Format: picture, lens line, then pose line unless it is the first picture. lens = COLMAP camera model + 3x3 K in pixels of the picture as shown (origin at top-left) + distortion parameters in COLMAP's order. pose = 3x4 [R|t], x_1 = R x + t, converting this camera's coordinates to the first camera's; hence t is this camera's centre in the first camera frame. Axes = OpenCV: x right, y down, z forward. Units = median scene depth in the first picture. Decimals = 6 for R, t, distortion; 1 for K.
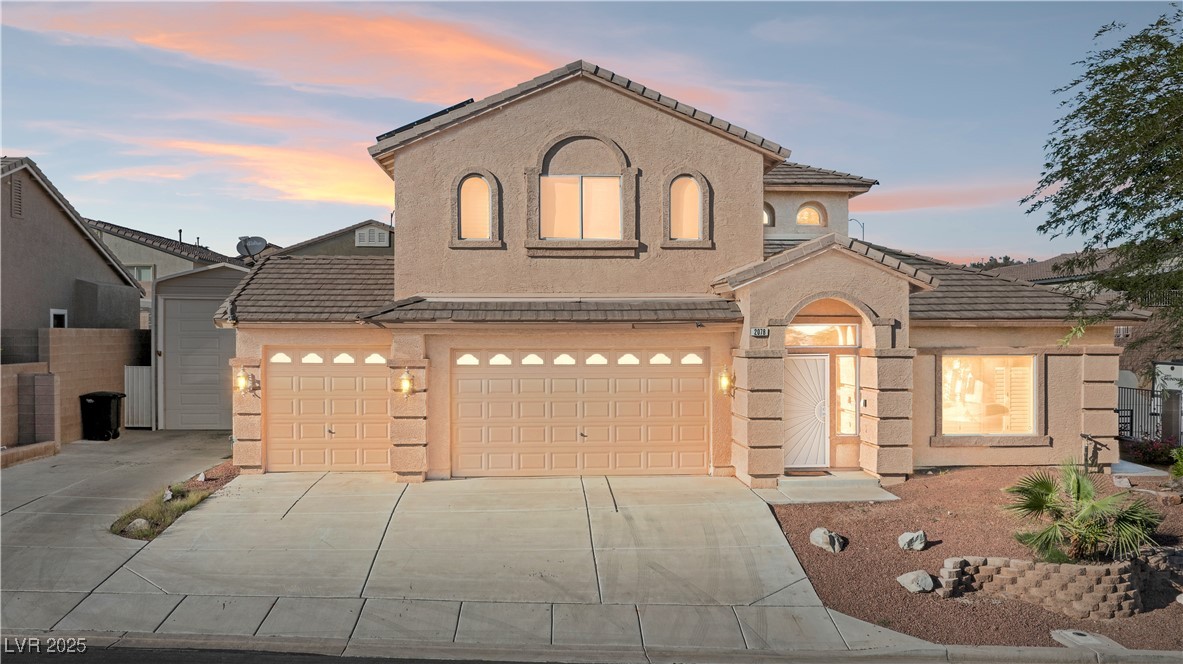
lens RADIAL K [[959.4, 0, 588.9], [0, 959.4, 341.7], [0, 0, 1]] dist [-0.014276, 0.001913]
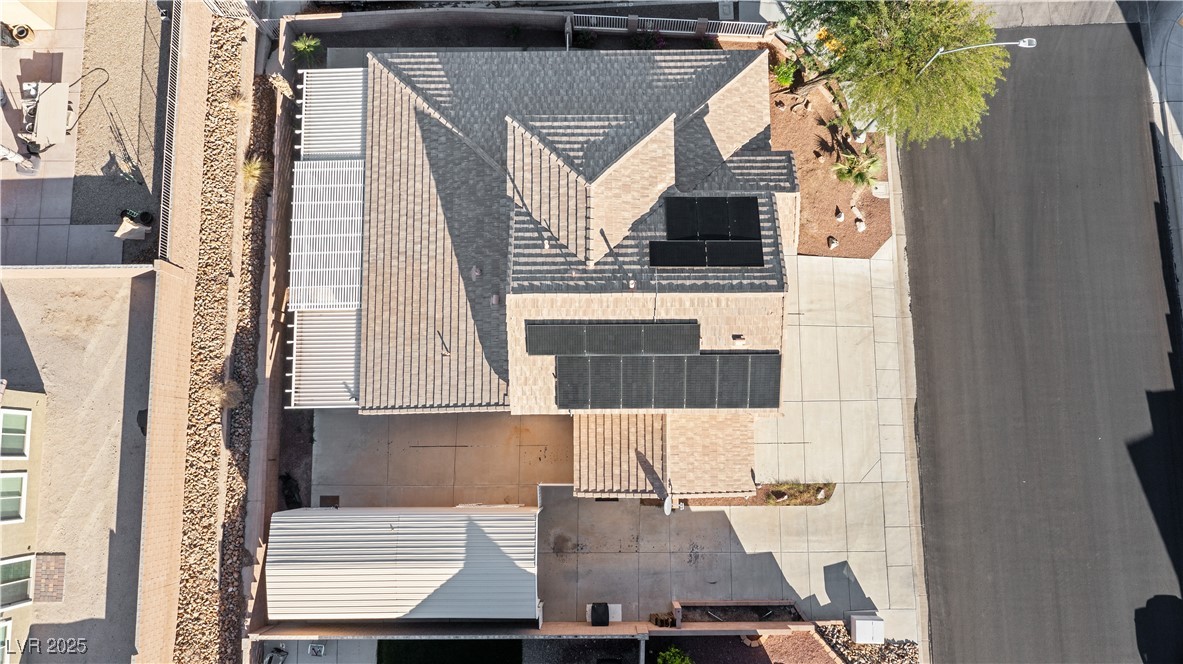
lens RADIAL K [[937.1, 0, 592.1], [0, 937.1, 326.2], [0, 0, 1]] dist [-0.016817, 0.002181]
pose [[0.051761, -0.988977, 0.138724, -0.331922], [0.016754, 0.139751, 0.990045, -2.016595], [-0.998519, -0.048922, 0.023803, 1.311424]]
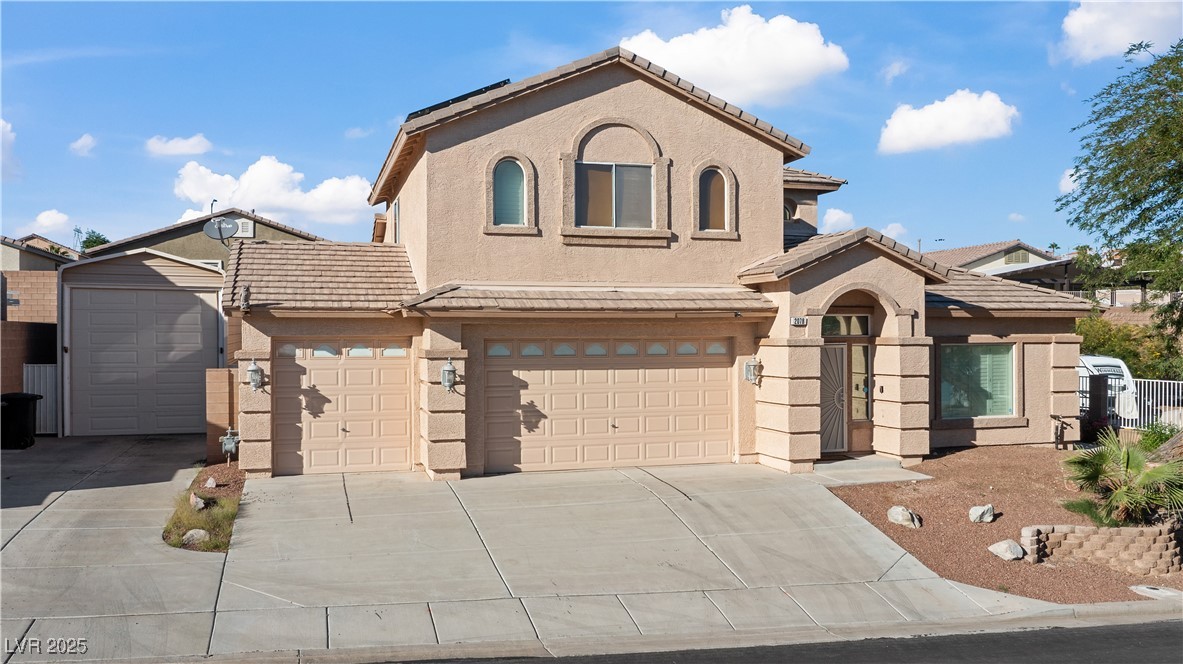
lens RADIAL K [[966.6, 0, 589.9], [0, 966.6, 336.8], [0, 0, 1]] dist [-0.014117, -0.000936]
pose [[0.973472, -0.002546, 0.228792, -0.263328], [0.004171, 0.999969, -0.006620, 0.011915], [-0.228769, 0.007399, 0.973453, 0.038795]]
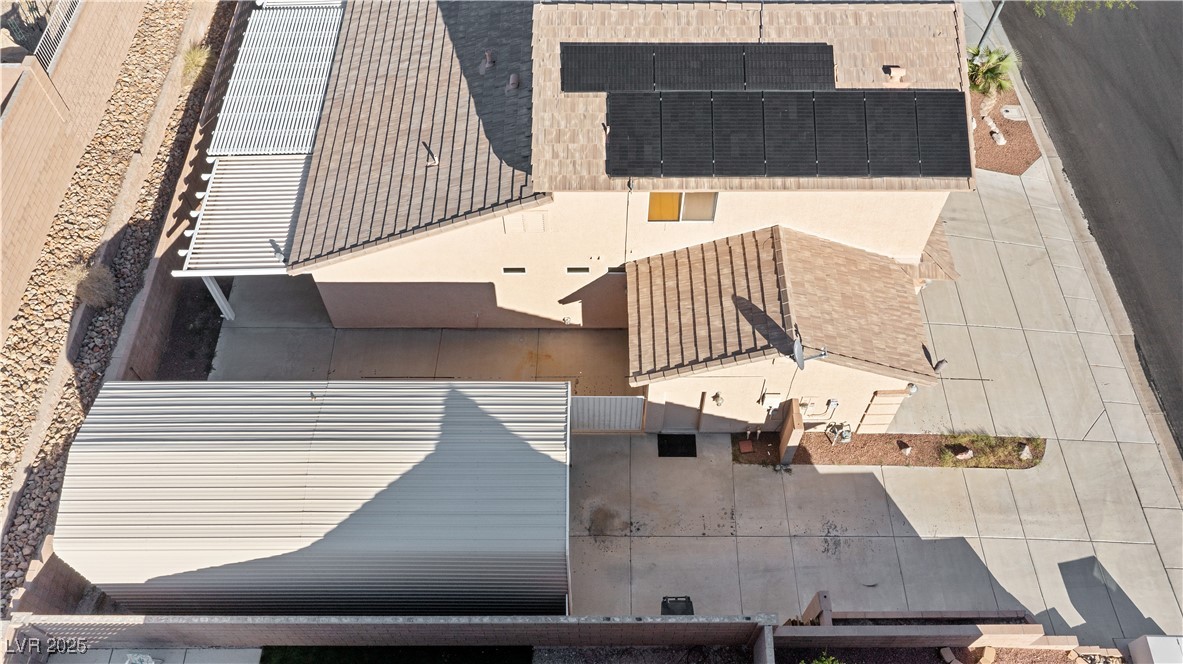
lens RADIAL K [[937.1, 0, 592.1], [0, 937.1, 326.2], [0, 0, 1]] dist [-0.016817, 0.002181]
pose [[0.055852, -0.828744, 0.556834, -1.001403], [0.008798, 0.558091, 0.829733, -1.026457], [-0.998400, -0.041443, 0.038462, 1.384022]]
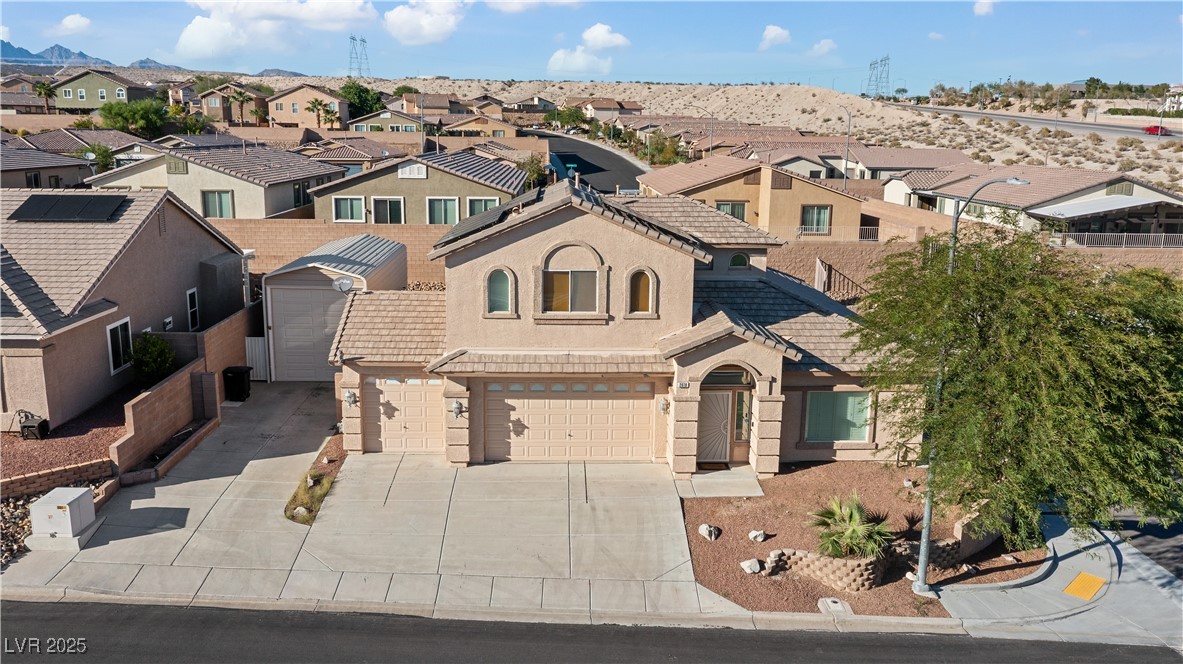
lens RADIAL K [[937.1, 0, 592.1], [0, 937.1, 326.2], [0, 0, 1]] dist [-0.016817, 0.002181]
pose [[0.999693, 0.018777, -0.016179, 0.050915], [-0.015240, 0.980444, 0.196206, -0.376712], [0.019547, -0.195899, 0.980429, -0.443233]]
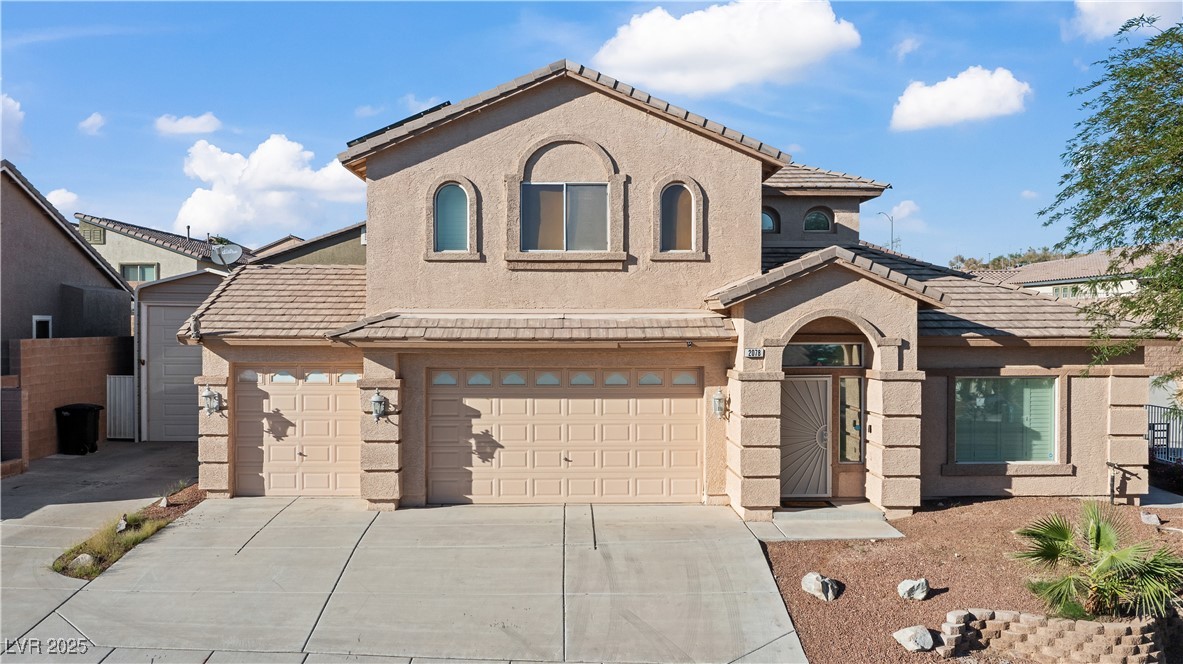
lens RADIAL K [[970.9, 0, 590.0], [0, 970.9, 336.0], [0, 0, 1]] dist [-0.016390, 0.002363]
pose [[0.999557, 0.002854, -0.029633, 0.044636], [-0.002729, 0.999987, 0.004249, -0.028372], [0.029645, -0.004166, 0.999552, 0.055396]]
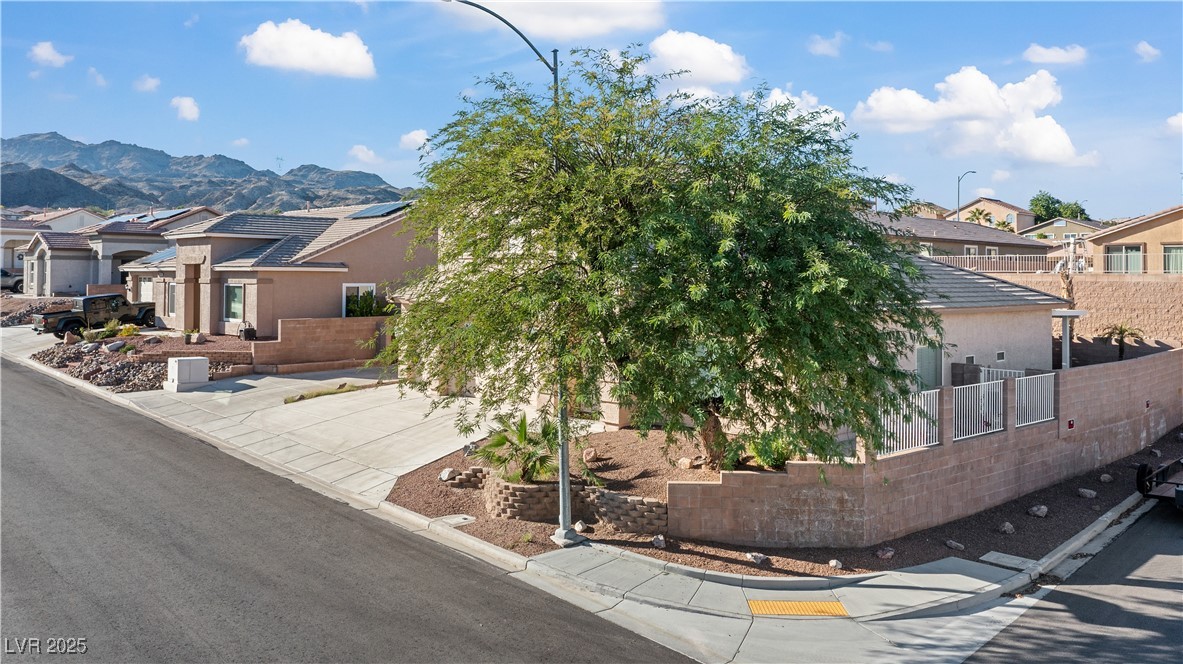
lens RADIAL K [[957.3, 0, 593.5], [0, 957.3, 263.8], [0, 0, 1]] dist [-0.014011, -0.000910]
pose [[0.661877, -0.003323, -0.749605, 1.271980], [-0.014121, 0.999757, -0.016900, -0.063308], [0.749479, 0.021771, 0.661670, 0.070042]]
